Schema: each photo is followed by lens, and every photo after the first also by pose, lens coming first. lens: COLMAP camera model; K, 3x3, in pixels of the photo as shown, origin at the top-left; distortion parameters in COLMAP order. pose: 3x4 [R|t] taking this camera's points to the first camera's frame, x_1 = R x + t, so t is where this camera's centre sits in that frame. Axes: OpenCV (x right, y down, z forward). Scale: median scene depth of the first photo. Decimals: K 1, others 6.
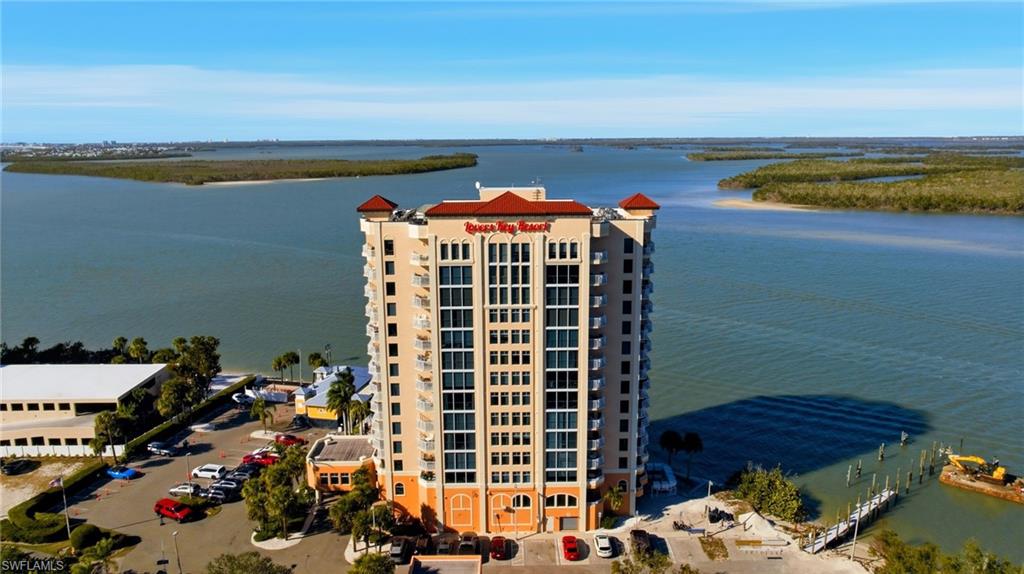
lens RADIAL K [[726.3, 0, 512.1], [0, 726.3, 286.0], [0, 0, 1]] dist [-0.021636, 0.007100]
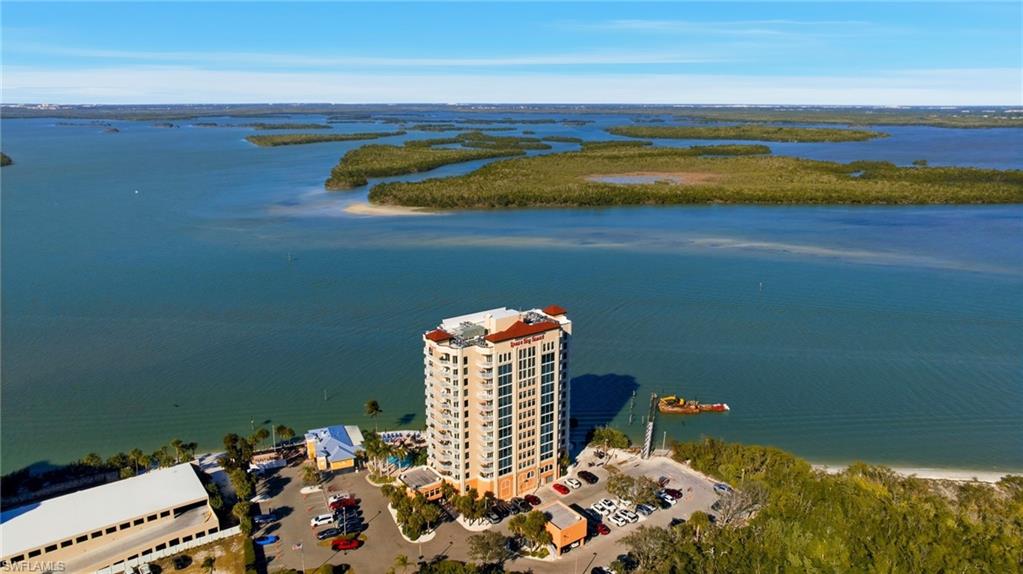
lens RADIAL K [[725.6, 0, 513.5], [0, 725.6, 288.7], [0, 0, 1]] dist [-0.021636, 0.007100]
pose [[0.810469, -0.140797, 0.568609, -1.061218], [0.111074, 0.990012, 0.086824, -0.368958], [-0.575155, -0.007210, 0.818013, -0.554249]]
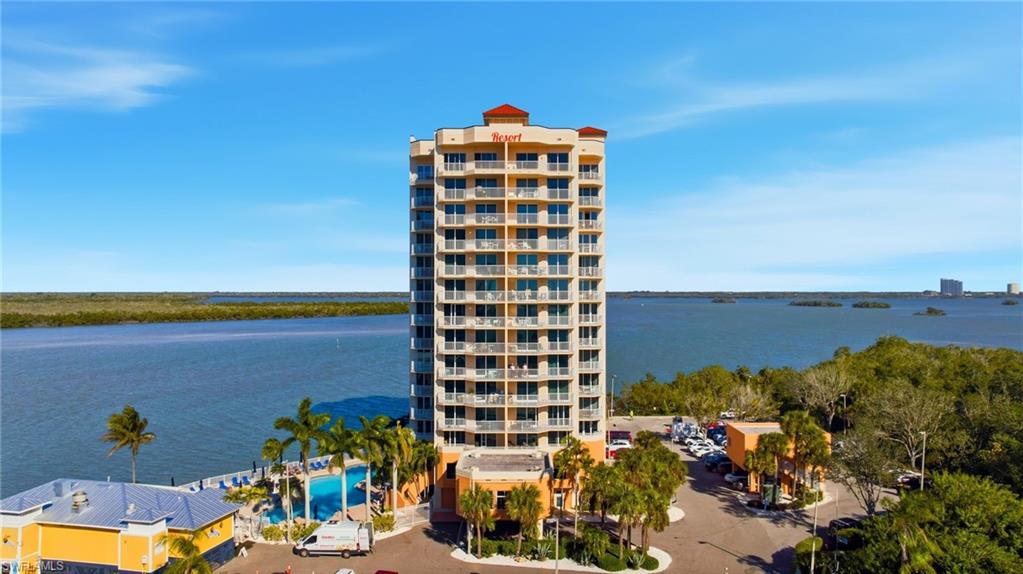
lens RADIAL K [[725.6, 0, 504.2], [0, 725.6, 262.5], [0, 0, 1]] dist [-0.021636, 0.007100]
pose [[0.020017, 0.051269, 0.998484, -1.012594], [0.208410, 0.976532, -0.054320, 0.096737], [-0.977837, 0.209182, 0.008862, 1.077436]]
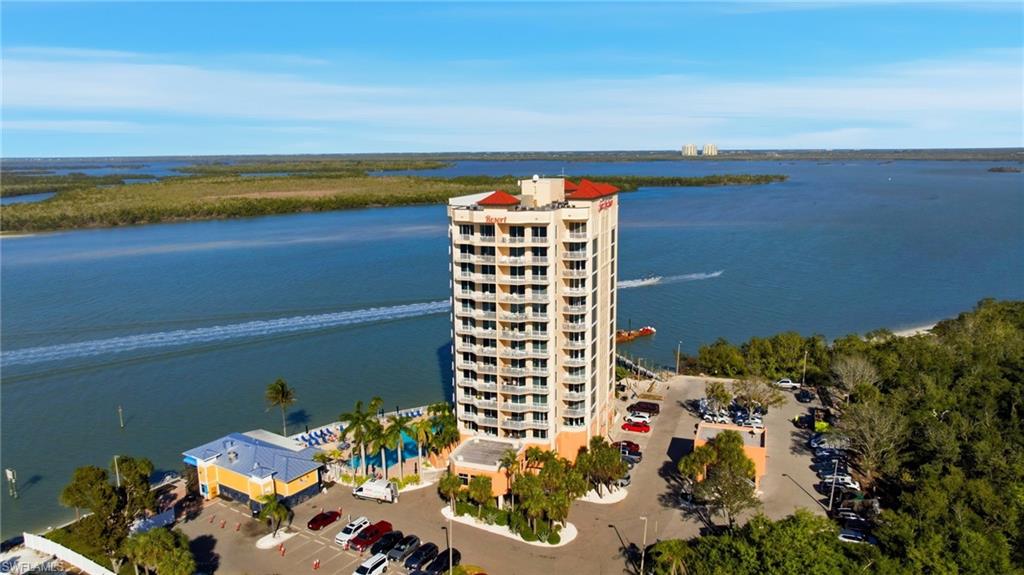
lens RADIAL K [[726.3, 0, 514.8], [0, 726.3, 282.6], [0, 0, 1]] dist [-0.021636, 0.007100]
pose [[0.336965, -0.165718, 0.926818, -1.220343], [0.197353, 0.974952, 0.102573, -0.100636], [-0.920601, 0.148347, 0.361229, 0.647303]]
